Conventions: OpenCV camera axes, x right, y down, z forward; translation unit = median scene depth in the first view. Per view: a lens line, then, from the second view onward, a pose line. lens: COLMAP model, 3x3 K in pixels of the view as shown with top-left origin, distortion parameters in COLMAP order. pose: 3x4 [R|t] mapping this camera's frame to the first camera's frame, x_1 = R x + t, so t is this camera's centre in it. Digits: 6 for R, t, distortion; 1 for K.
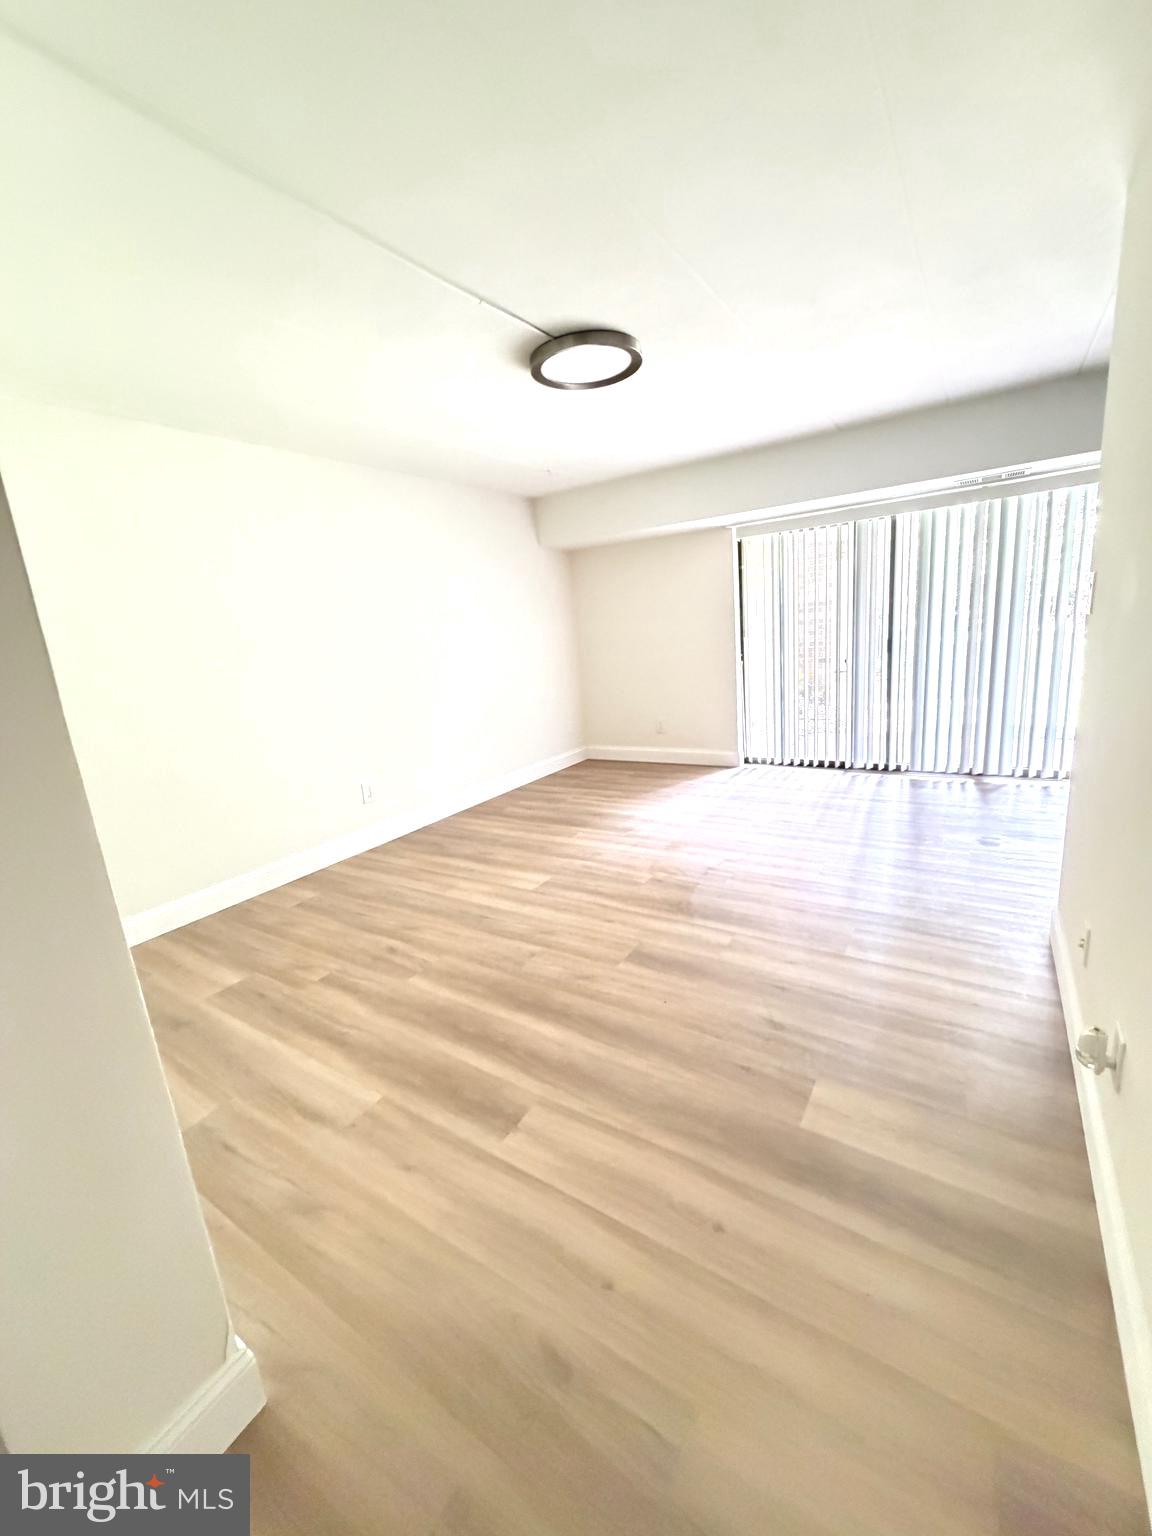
lens RADIAL K [[614.6, 0, 576.0], [0, 614.6, 768.0], [0, 0, 1]] dist [0.000191, 0.000006]
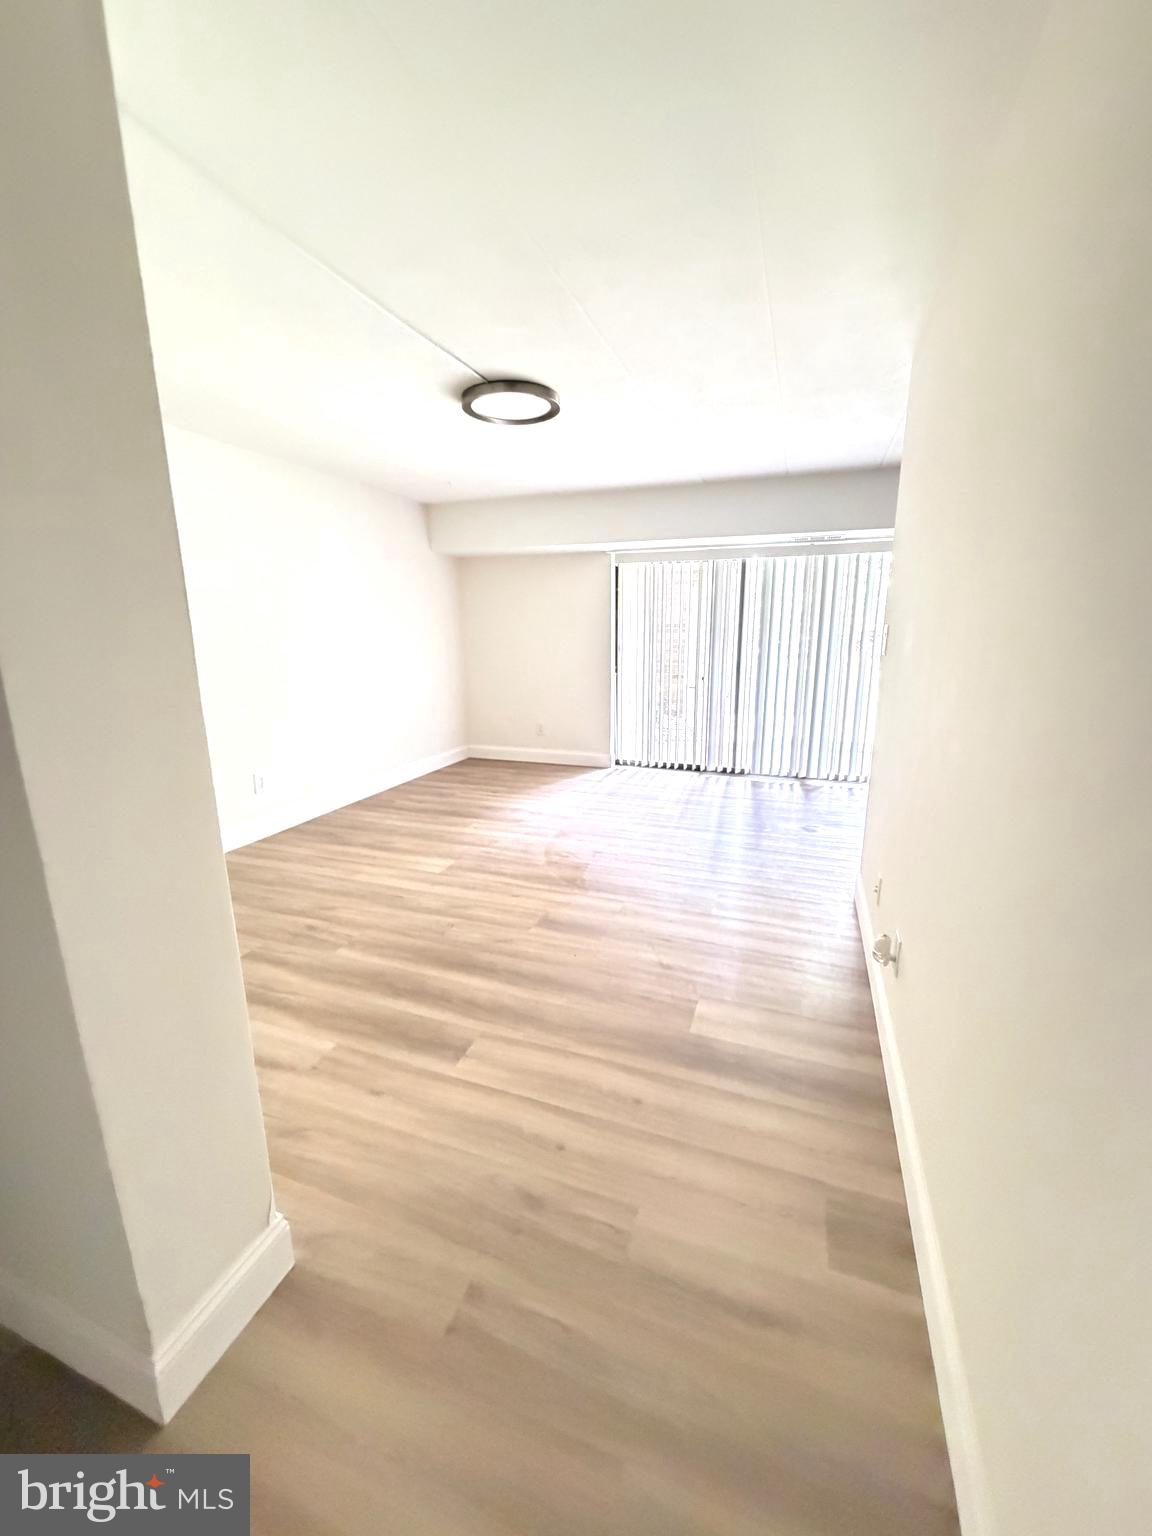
lens RADIAL K [[629.6, 0, 566.0], [0, 629.6, 771.9], [0, 0, 1]] dist [0.000216, -0.000042]
pose [[0.972022, 0.023983, 0.233663, -0.117913], [-0.022515, 0.999706, -0.008948, 0.025795], [-0.233809, 0.003437, 0.972277, -0.131811]]
